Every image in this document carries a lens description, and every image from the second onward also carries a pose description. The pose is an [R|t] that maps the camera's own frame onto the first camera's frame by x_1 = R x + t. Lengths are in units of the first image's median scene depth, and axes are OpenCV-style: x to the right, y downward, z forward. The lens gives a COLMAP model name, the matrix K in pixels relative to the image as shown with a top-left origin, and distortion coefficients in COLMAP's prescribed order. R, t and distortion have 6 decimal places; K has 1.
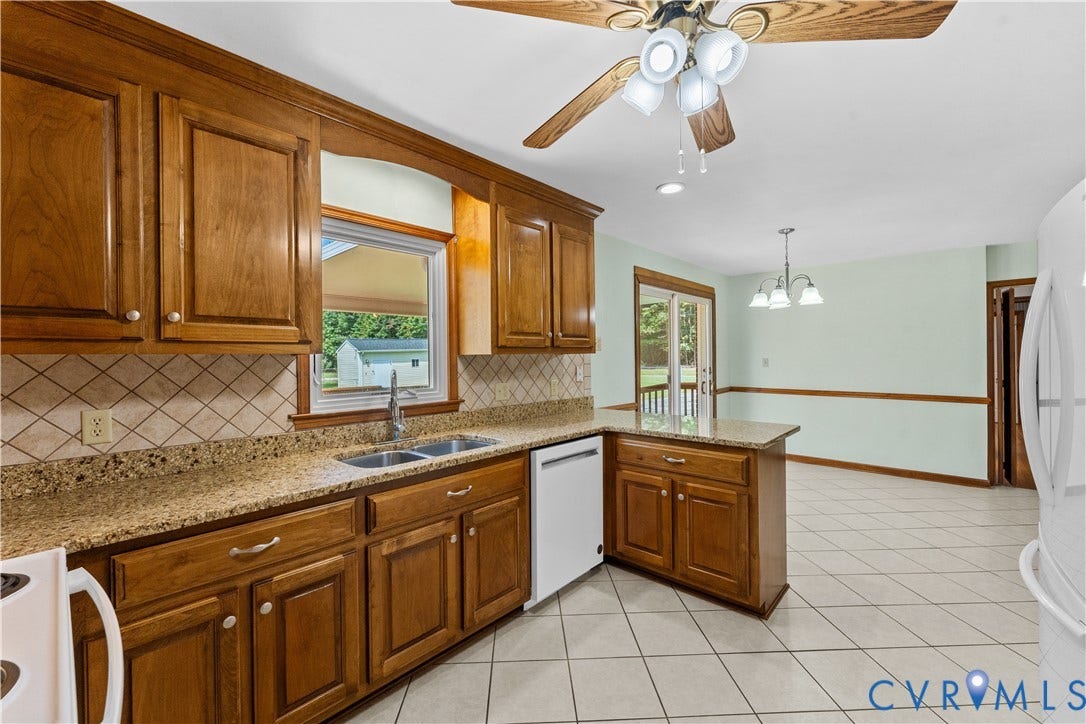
lens RADIAL K [[441.2, 0, 540.3], [0, 441.2, 358.6], [0, 0, 1]] dist [0.002089, -0.001252]
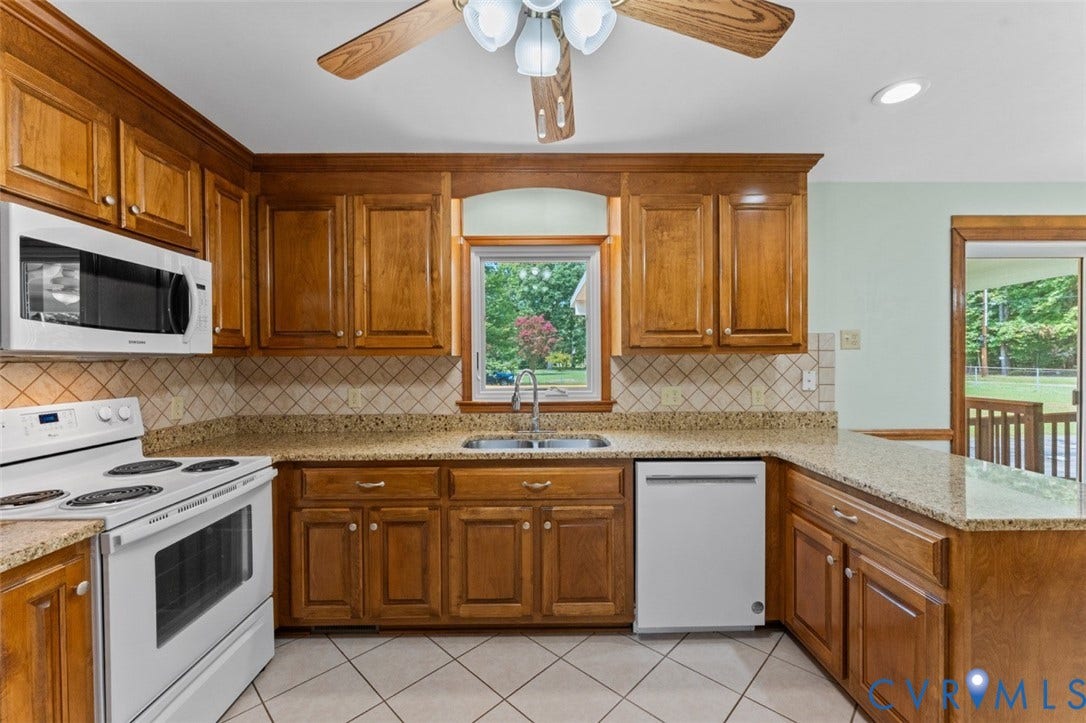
lens RADIAL K [[441.2, 0, 541.3], [0, 441.2, 366.0], [0, 0, 1]] dist [0.002089, -0.001252]
pose [[0.689668, 0.017400, -0.723916, 0.532747], [-0.003561, 0.999781, 0.020637, -0.006292], [0.724117, -0.011655, 0.689579, 0.246665]]
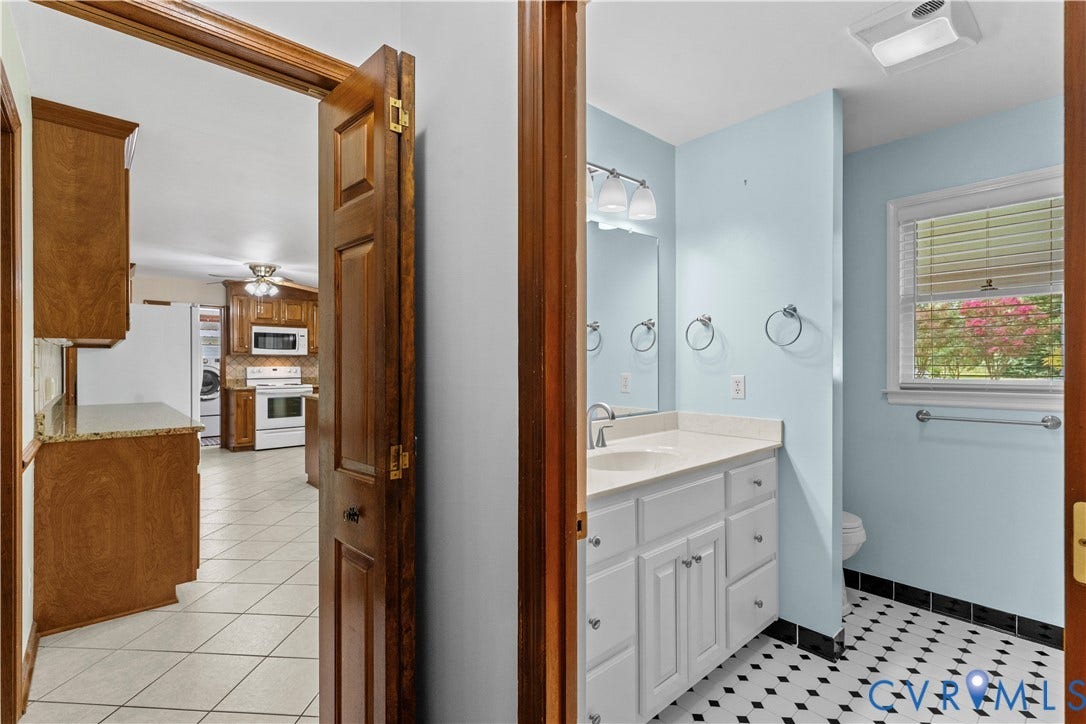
lens RADIAL K [[495.5, 0, 541.3], [0, 495.5, 366.7], [0, 0, 1]] dist [0.010711, -0.000555]
pose [[-0.093496, 0.018222, -0.995453, 2.808172], [-0.000644, 0.999831, 0.018363, 0.009458], [0.995619, 0.002358, -0.093468, 2.393557]]
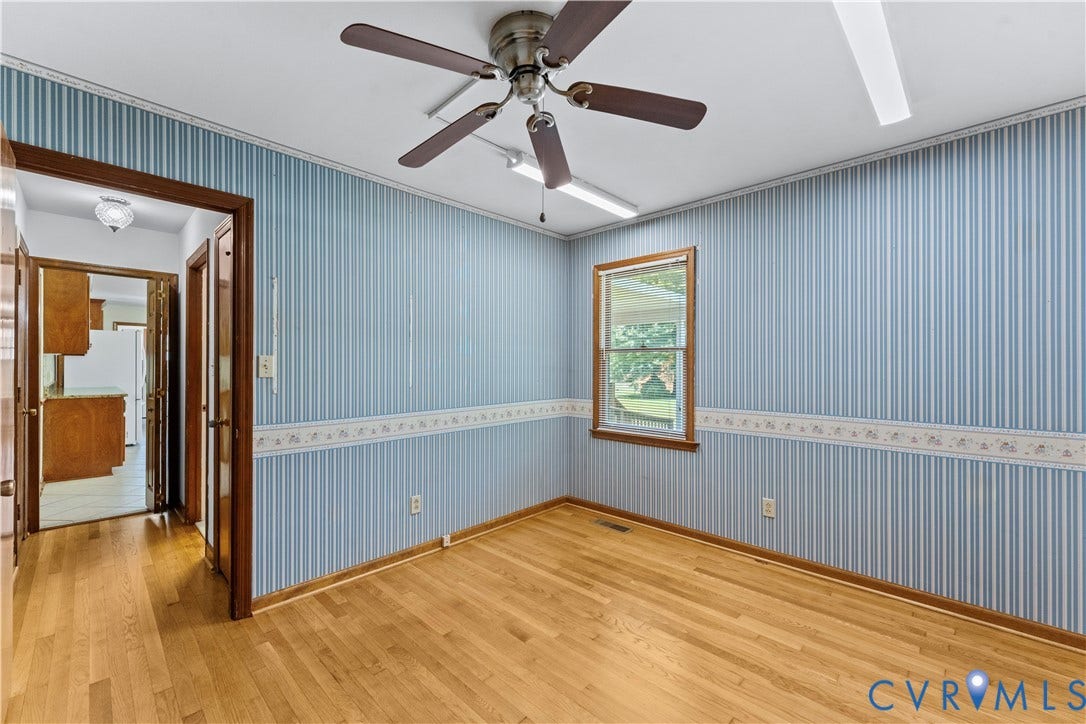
lens RADIAL K [[441.2, 0, 550.2], [0, 441.2, 366.2], [0, 0, 1]] dist [0.002089, -0.001252]
pose [[-0.010564, 0.011249, -0.999881, 4.032622], [-0.003733, 0.999929, 0.011289, -0.001950], [0.999937, 0.003851, -0.010521, 3.778874]]
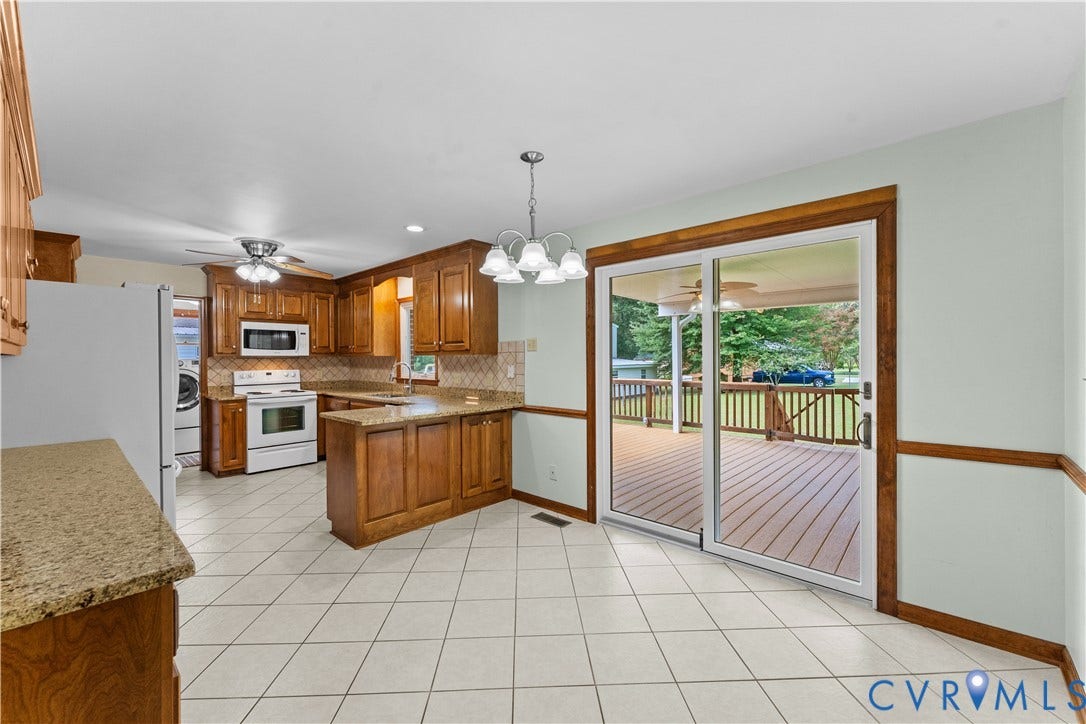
lens RADIAL K [[441.2, 0, 540.3], [0, 441.2, 361.6], [0, 0, 1]] dist [0.002089, -0.001252]
pose [[-0.001359, 0.021700, -0.999764, 2.094059], [0.003802, 0.999757, 0.021695, -0.027531], [0.999992, -0.003772, -0.001441, 1.797083]]
